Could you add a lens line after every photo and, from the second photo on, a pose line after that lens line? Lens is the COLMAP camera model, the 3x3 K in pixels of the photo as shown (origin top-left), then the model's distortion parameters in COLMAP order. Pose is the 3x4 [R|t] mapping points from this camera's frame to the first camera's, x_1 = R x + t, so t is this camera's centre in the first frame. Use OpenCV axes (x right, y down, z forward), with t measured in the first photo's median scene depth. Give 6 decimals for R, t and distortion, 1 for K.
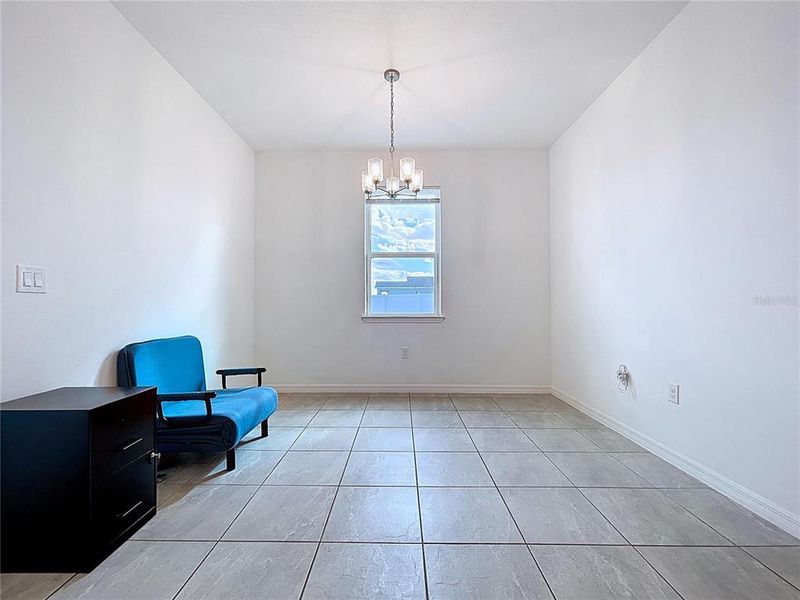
lens RADIAL K [[325.2, 0, 396.6], [0, 325.2, 306.6], [0, 0, 1]] dist [0.000260, -0.000526]
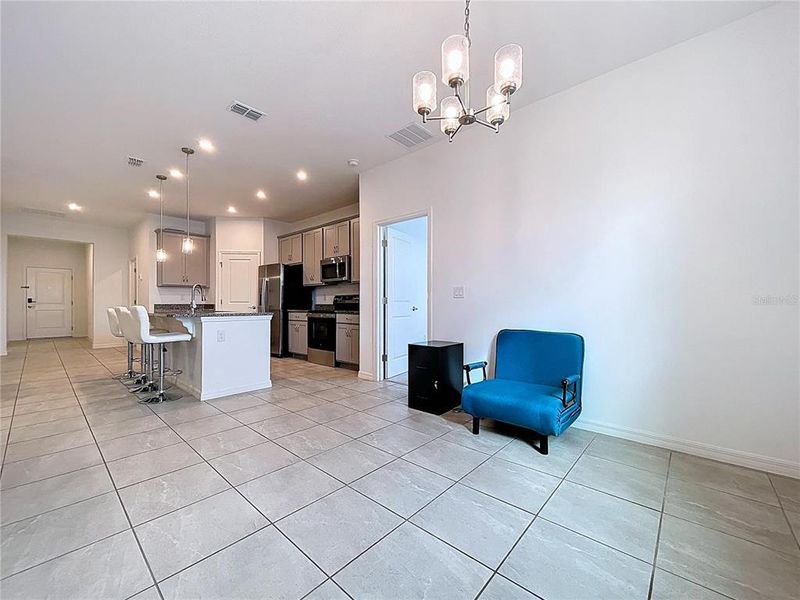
lens RADIAL K [[325.2, 0, 396.6], [0, 325.2, 306.6], [0, 0, 1]] dist [0.000260, -0.000526]
pose [[-0.654764, 0.006177, -0.755808, 0.697825], [-0.004814, 0.999912, 0.012343, -0.010445], [0.755818, 0.011720, -0.654677, 1.713270]]
